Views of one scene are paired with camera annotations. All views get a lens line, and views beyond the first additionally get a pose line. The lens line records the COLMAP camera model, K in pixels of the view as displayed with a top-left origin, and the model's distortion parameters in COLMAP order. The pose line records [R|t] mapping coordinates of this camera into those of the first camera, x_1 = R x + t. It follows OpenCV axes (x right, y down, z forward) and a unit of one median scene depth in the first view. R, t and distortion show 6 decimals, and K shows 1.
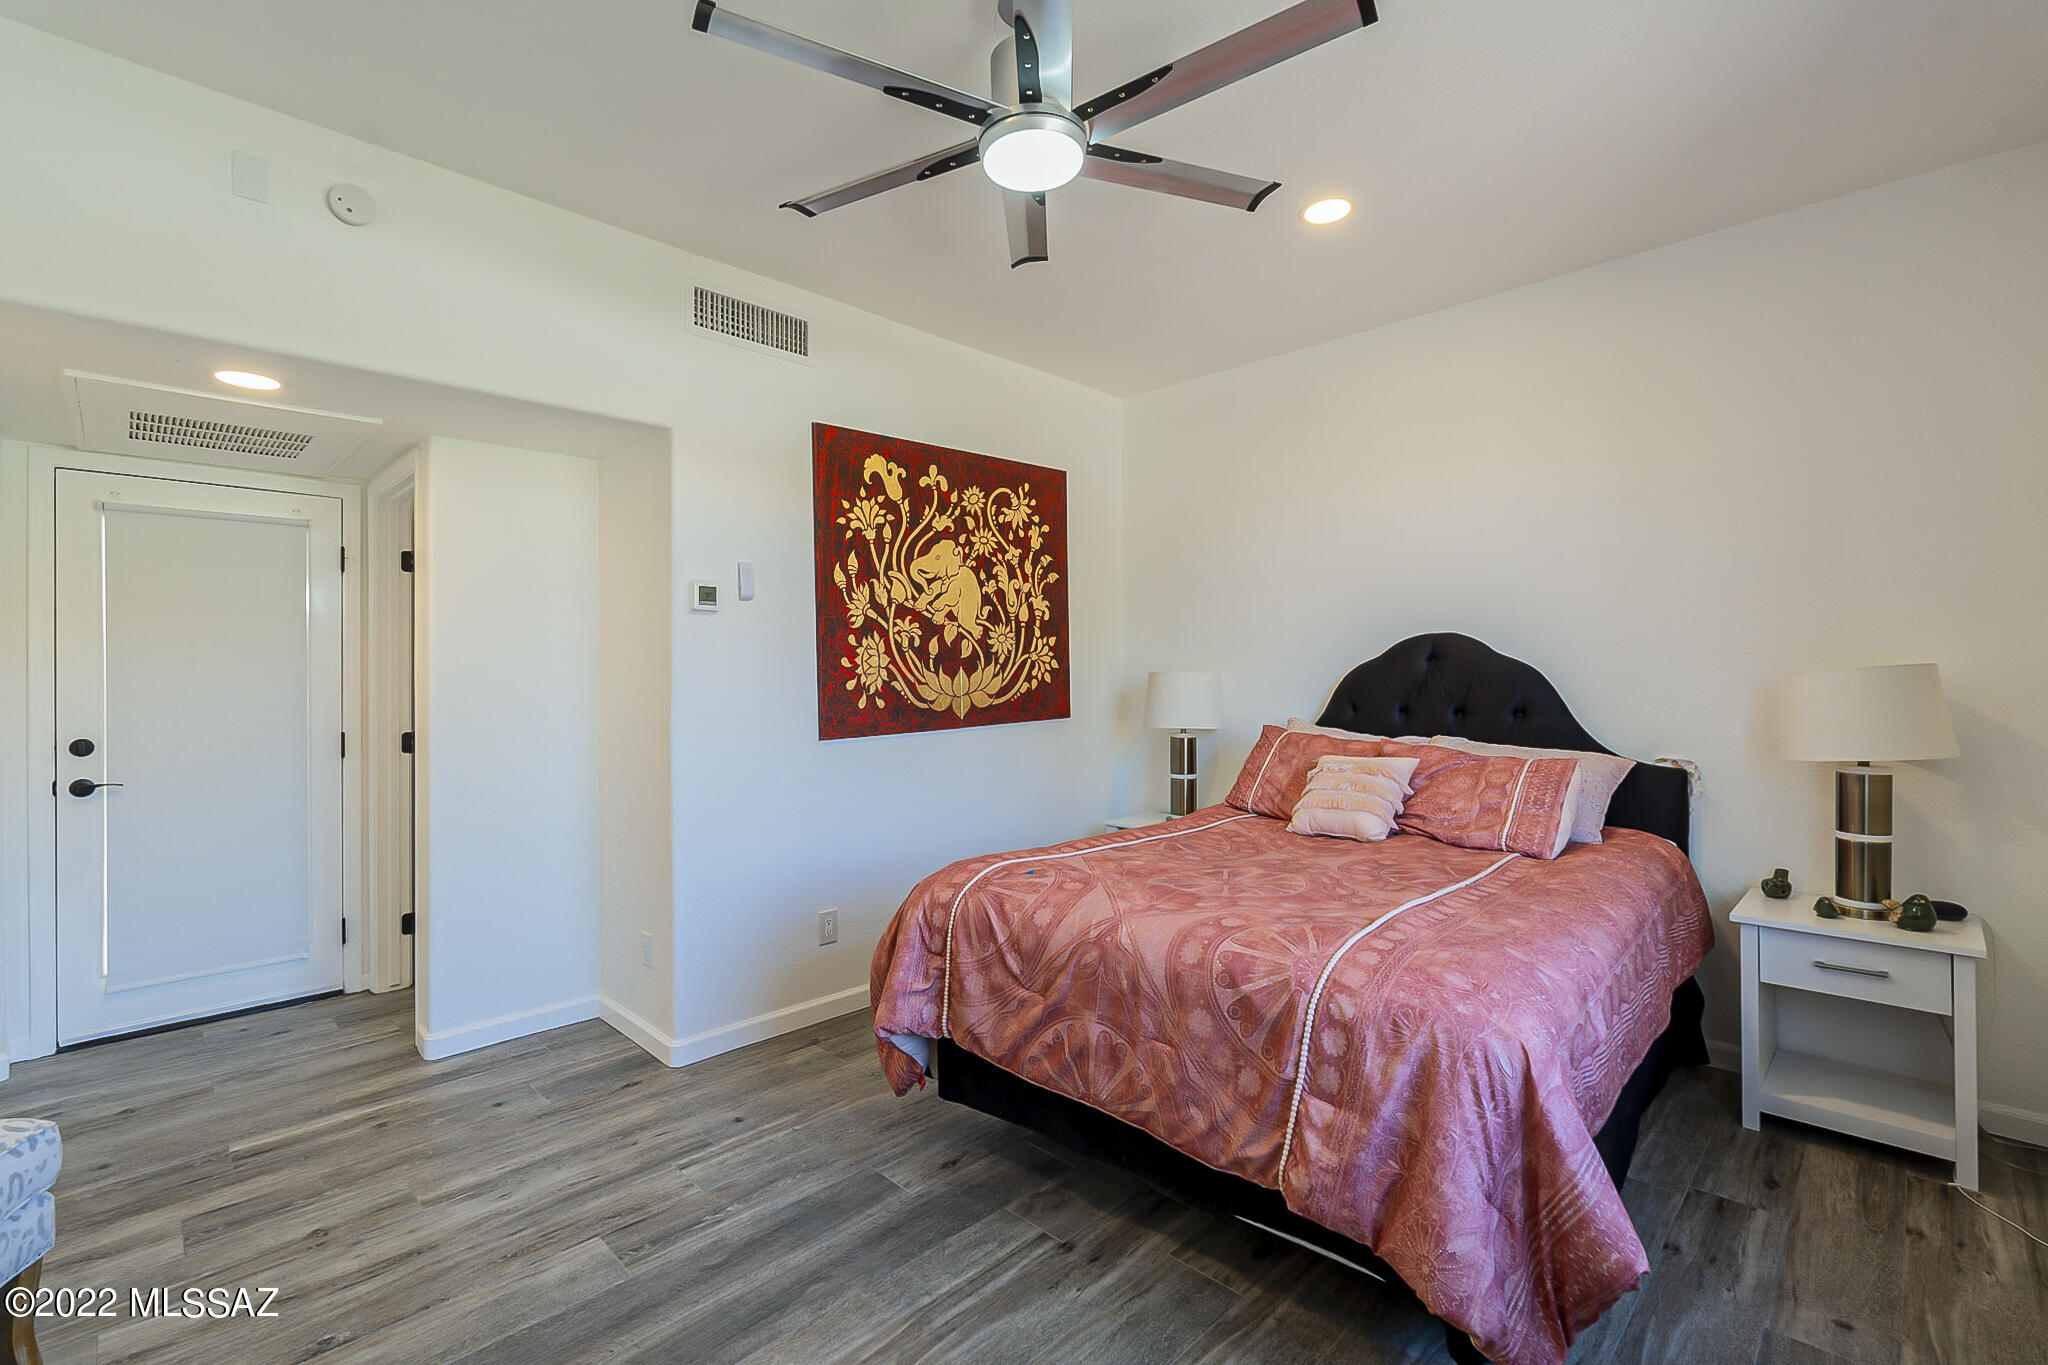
lens RADIAL K [[937.0, 0, 1023.9], [0, 937.0, 671.1], [0, 0, 1]] dist [-0.000768, 0.000310]
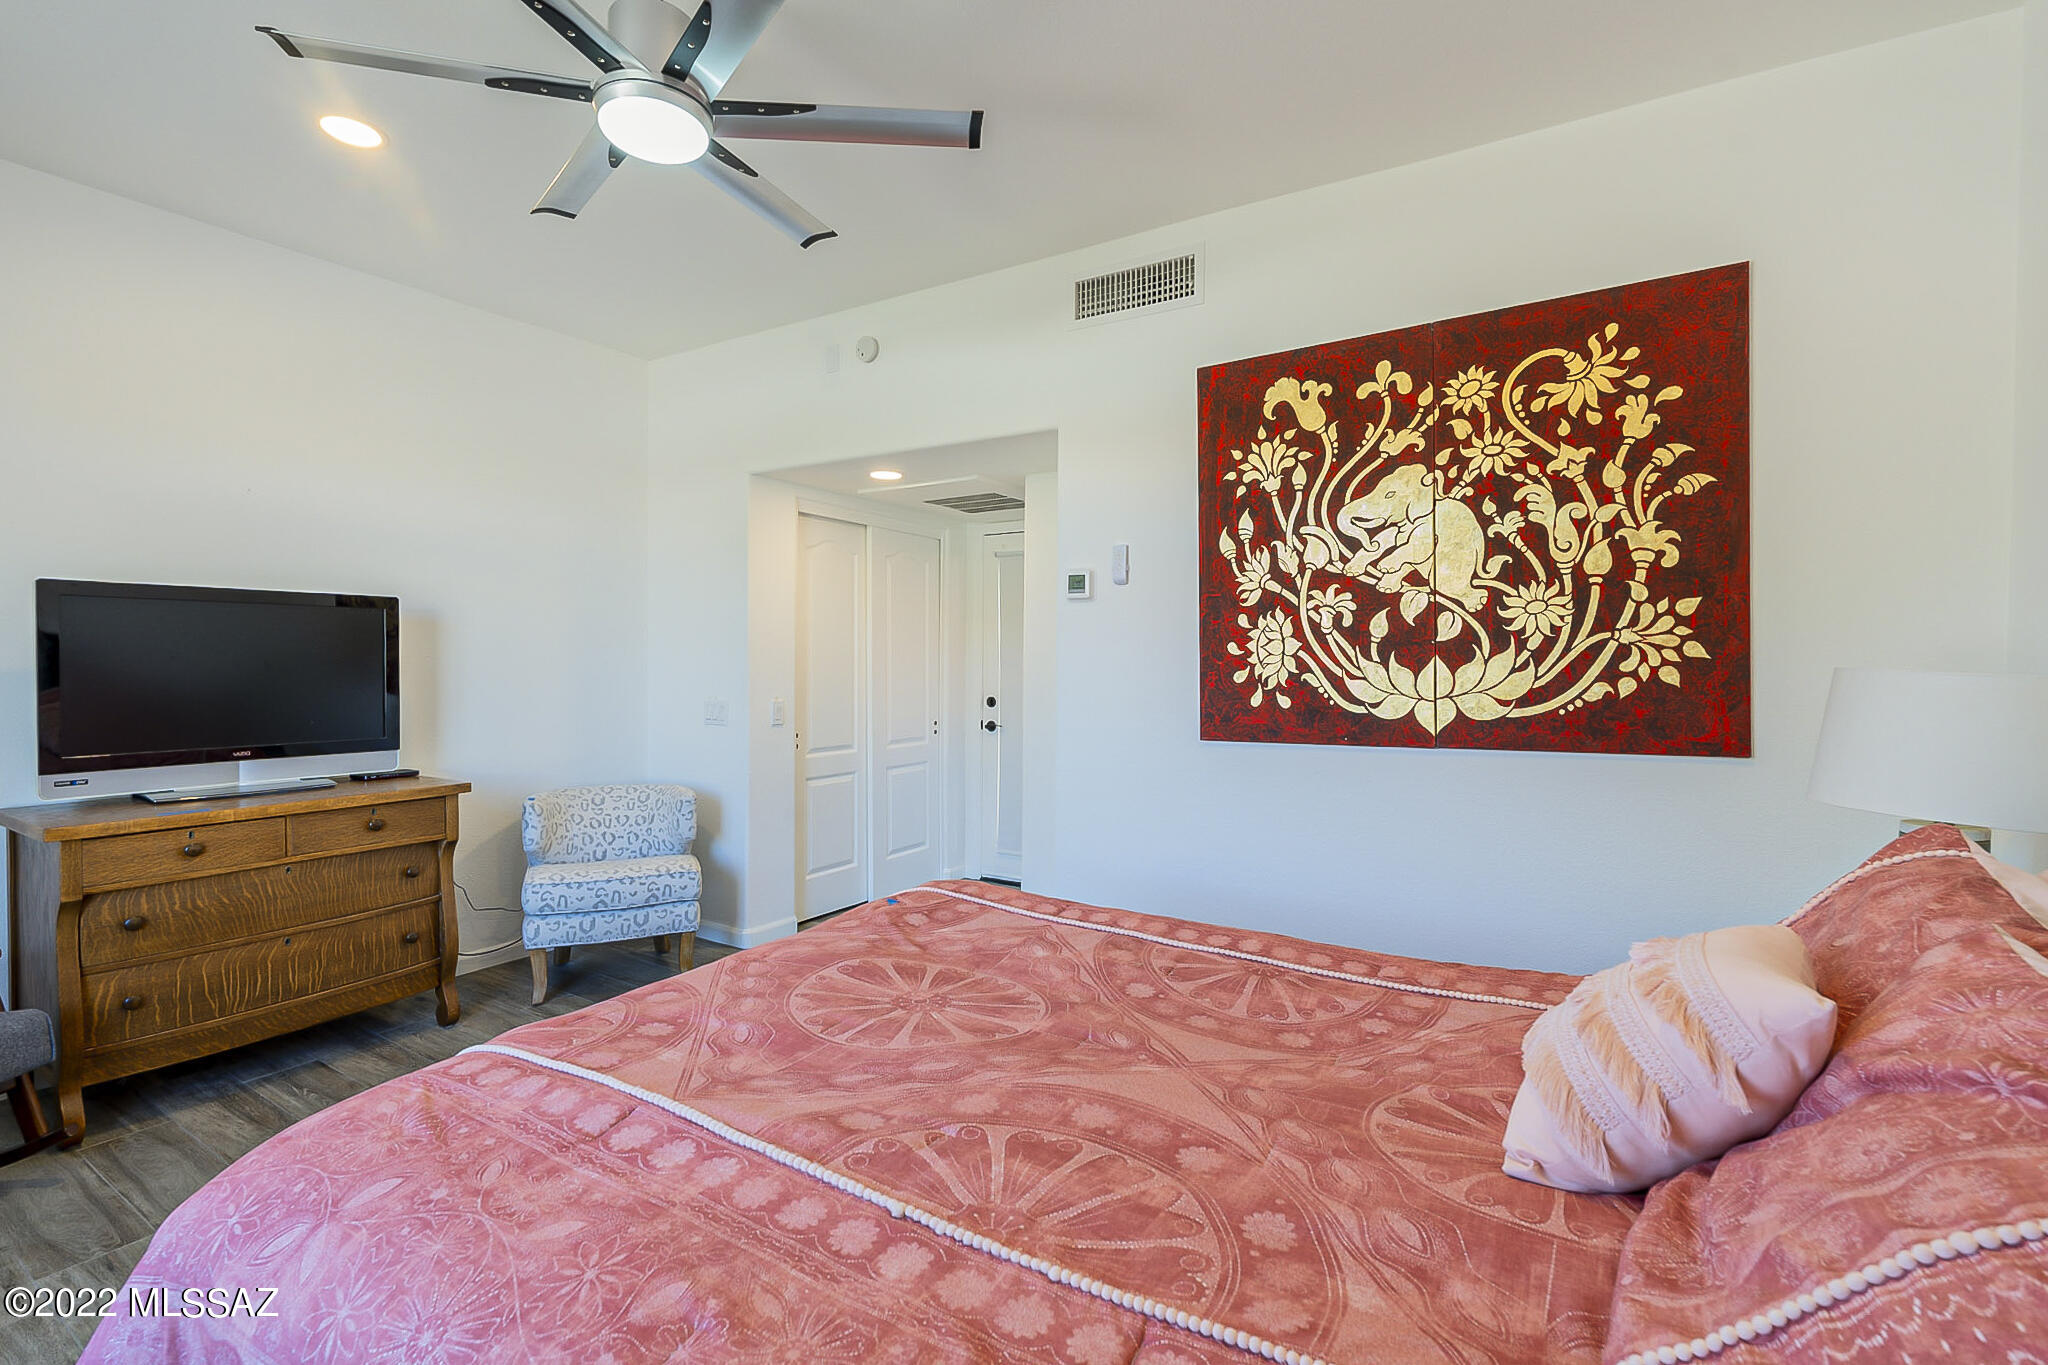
lens RADIAL K [[937.0, 0, 1022.6], [0, 937.0, 675.3], [0, 0, 1]] dist [-0.000768, 0.000310]
pose [[0.197289, 0.023595, -0.980061, 0.522551], [-0.006960, 0.999719, 0.022667, -0.003133], [0.980321, 0.002349, 0.197398, 0.596232]]
